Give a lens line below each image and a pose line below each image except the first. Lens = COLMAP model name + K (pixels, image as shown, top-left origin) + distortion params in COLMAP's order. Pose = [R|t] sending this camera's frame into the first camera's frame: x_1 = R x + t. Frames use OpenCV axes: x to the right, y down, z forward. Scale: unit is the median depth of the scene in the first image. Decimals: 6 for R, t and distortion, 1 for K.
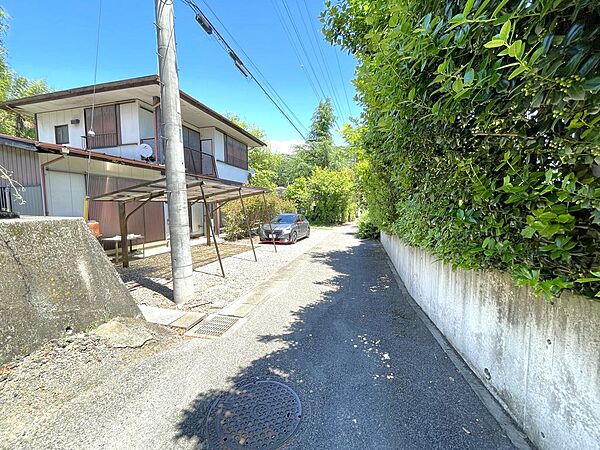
lens RADIAL K [[247.1, 0, 303.2], [0, 247.1, 223.7], [0, 0, 1]] dist [-0.003081, -0.000803]
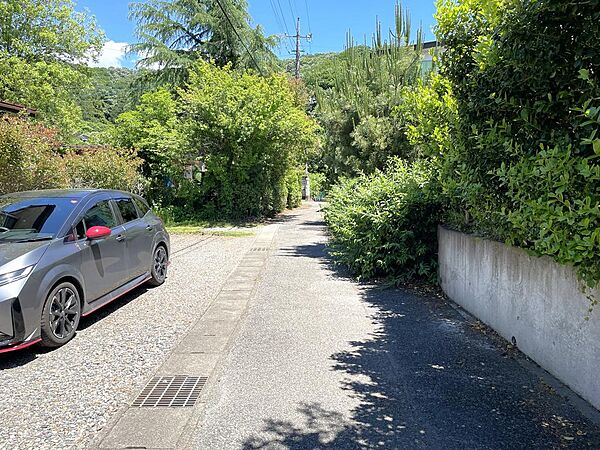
lens RADIAL K [[451.4, 0, 300.0], [0, 451.4, 225.0], [0, 0, 1]] dist [0.001856, 0.000660]
pose [[0.972938, -0.030201, 0.229084, 0.060453], [0.022726, 0.999122, 0.035198, -0.017899], [-0.229946, -0.029040, 0.972770, 0.560033]]
